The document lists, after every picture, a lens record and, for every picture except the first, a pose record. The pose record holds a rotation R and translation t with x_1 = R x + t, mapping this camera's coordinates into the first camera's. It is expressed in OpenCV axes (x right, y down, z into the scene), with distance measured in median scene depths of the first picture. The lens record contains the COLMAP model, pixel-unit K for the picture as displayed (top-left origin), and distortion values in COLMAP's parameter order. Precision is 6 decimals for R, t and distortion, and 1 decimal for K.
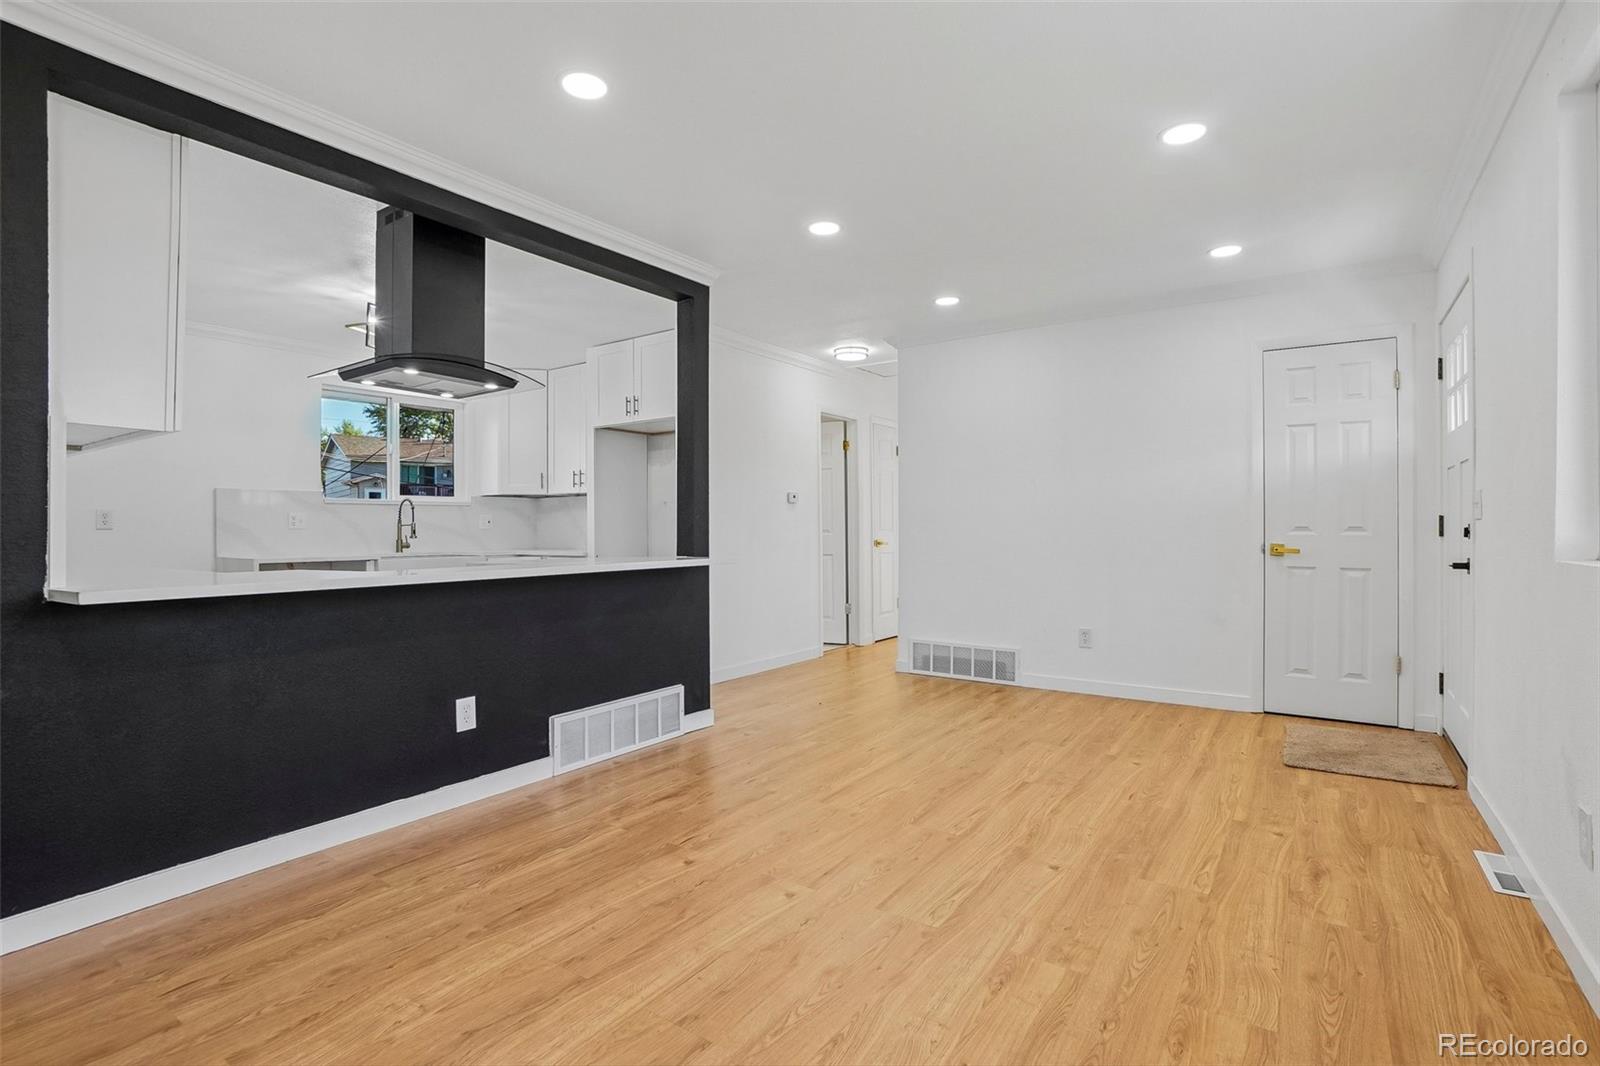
lens RADIAL K [[776.3, 0, 800.0], [0, 776.3, 533.0], [0, 0, 1]] dist [-0.051566, 0.021525]
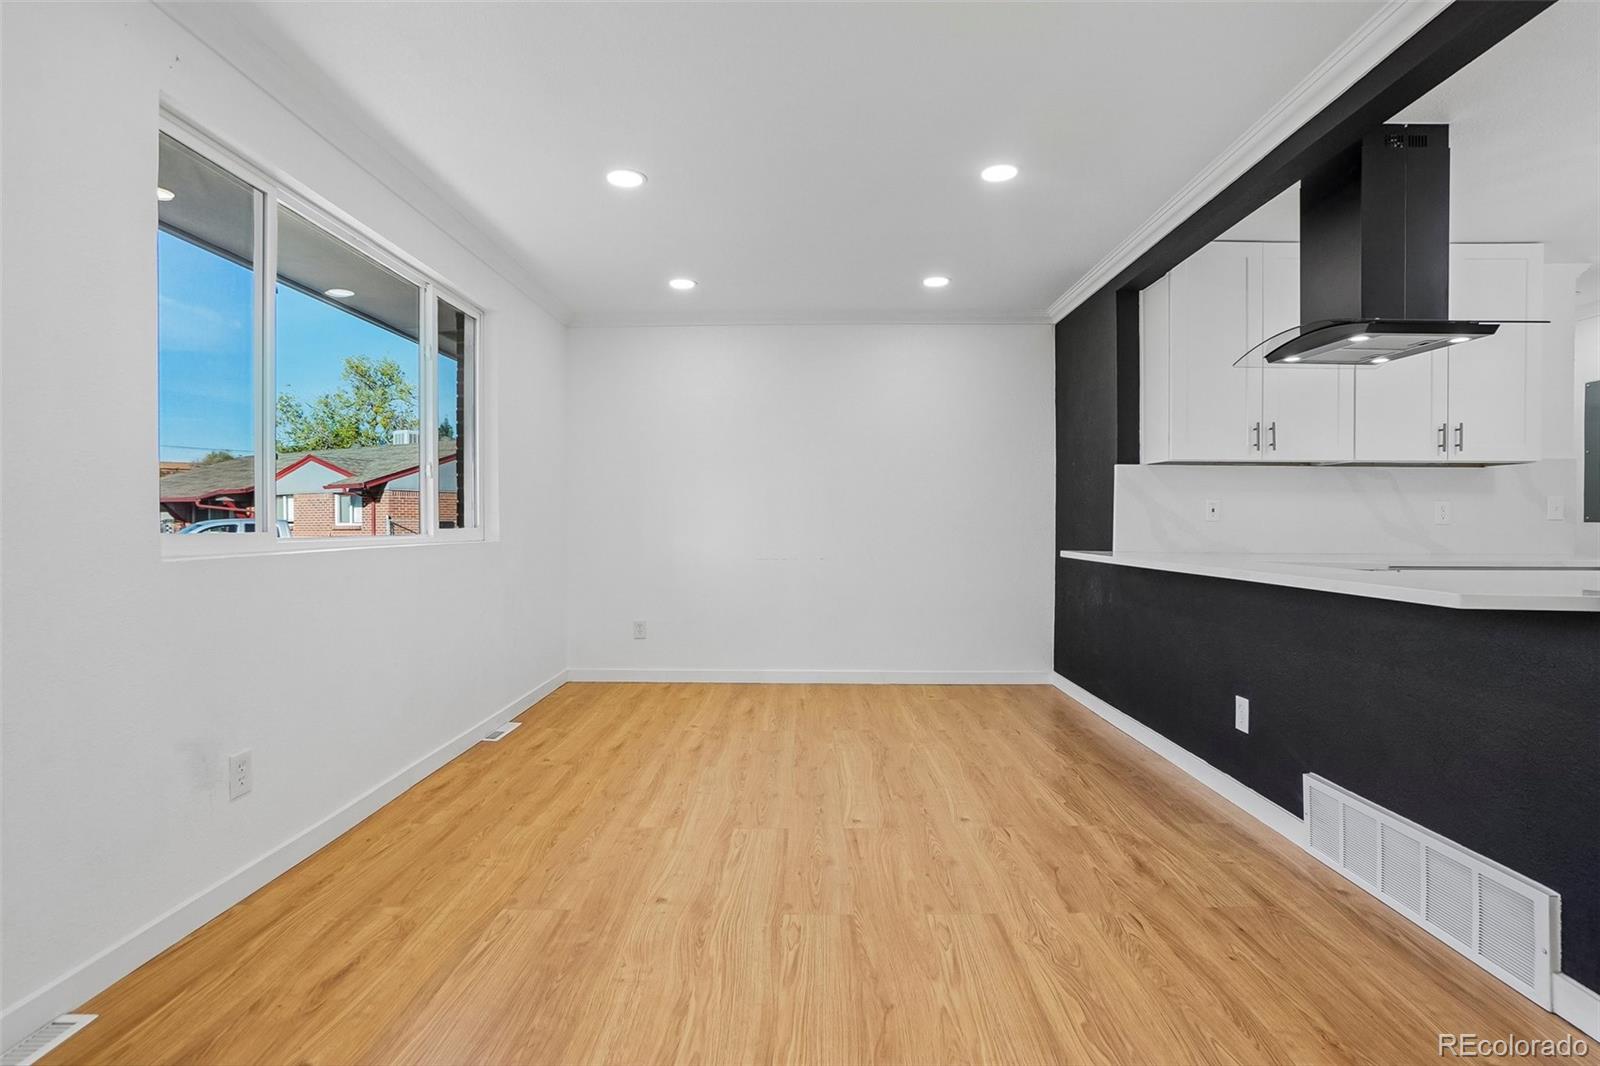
lens RADIAL K [[776.3, 0, 800.0], [0, 776.3, 533.0], [0, 0, 1]] dist [-0.051566, 0.021525]
pose [[-0.834038, 0.011061, -0.551596, 0.622930], [0.000983, 0.999827, 0.018563, -0.013223], [0.551706, 0.014940, -0.833905, 1.660891]]
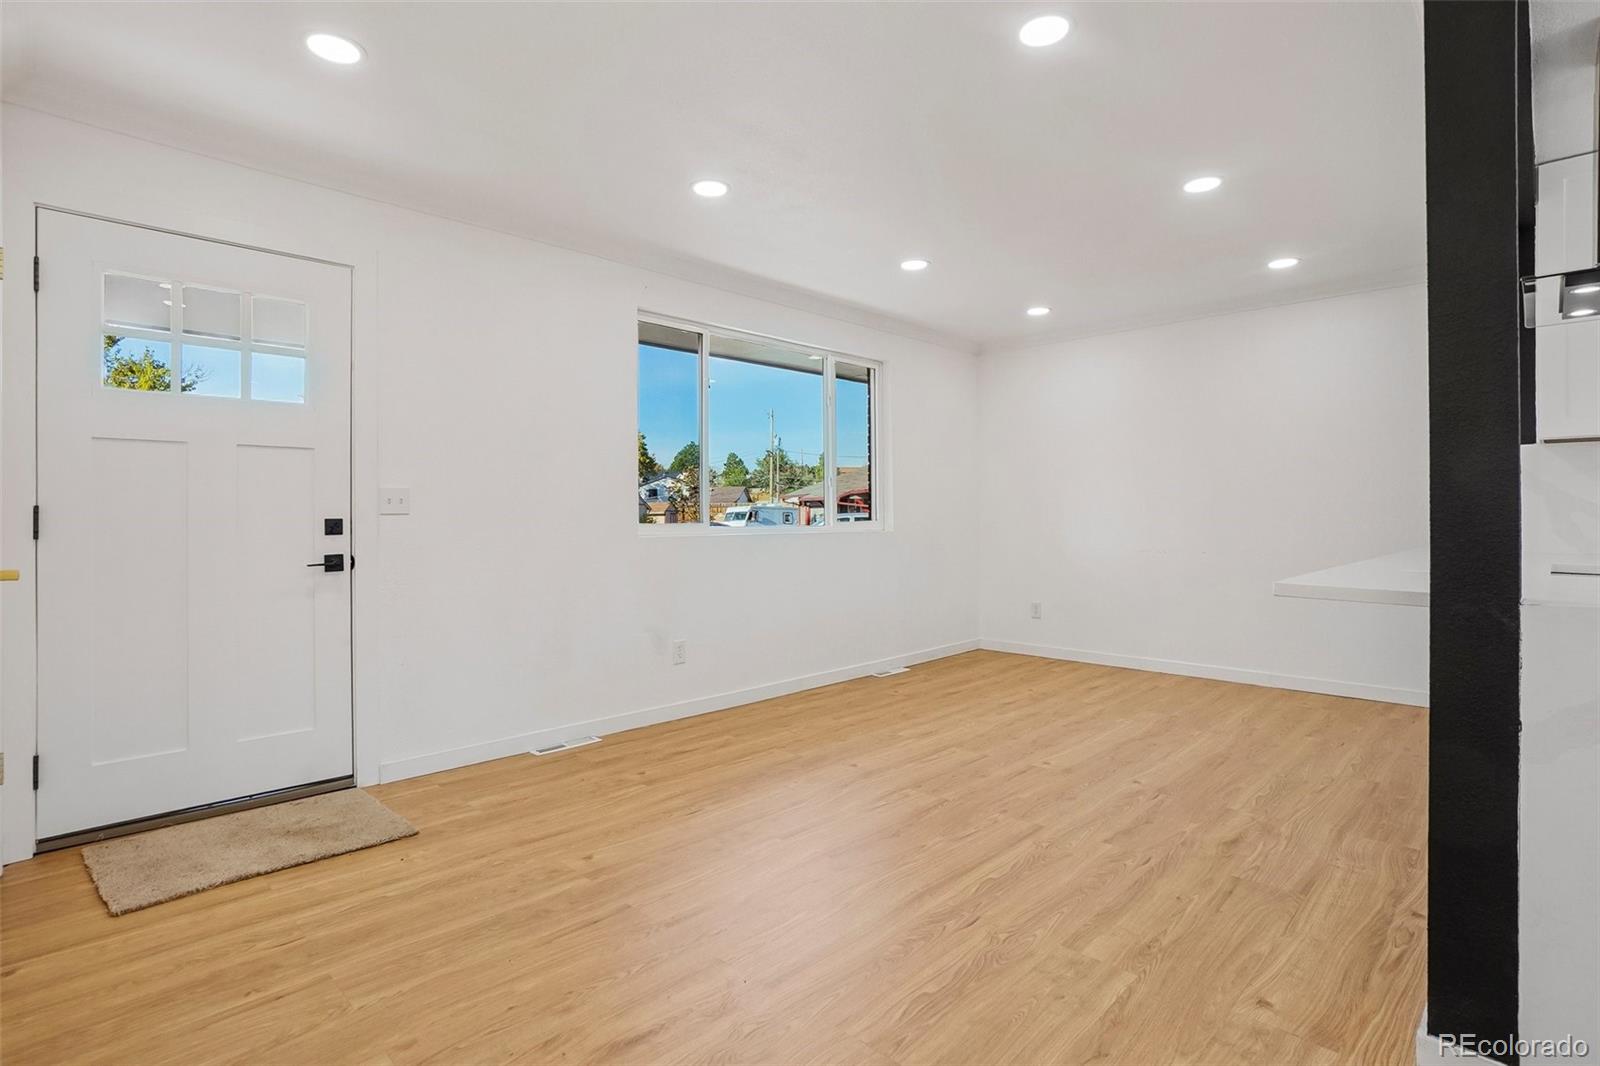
lens RADIAL K [[794.1, 0, 792.6], [0, 794.1, 520.2], [0, 0, 1]] dist [-0.052196, 0.020566]
pose [[-0.982923, 0.005464, 0.183938, 0.158903], [0.007041, 0.999944, 0.007918, -0.015837], [-0.183885, 0.009078, -0.982906, 2.179909]]
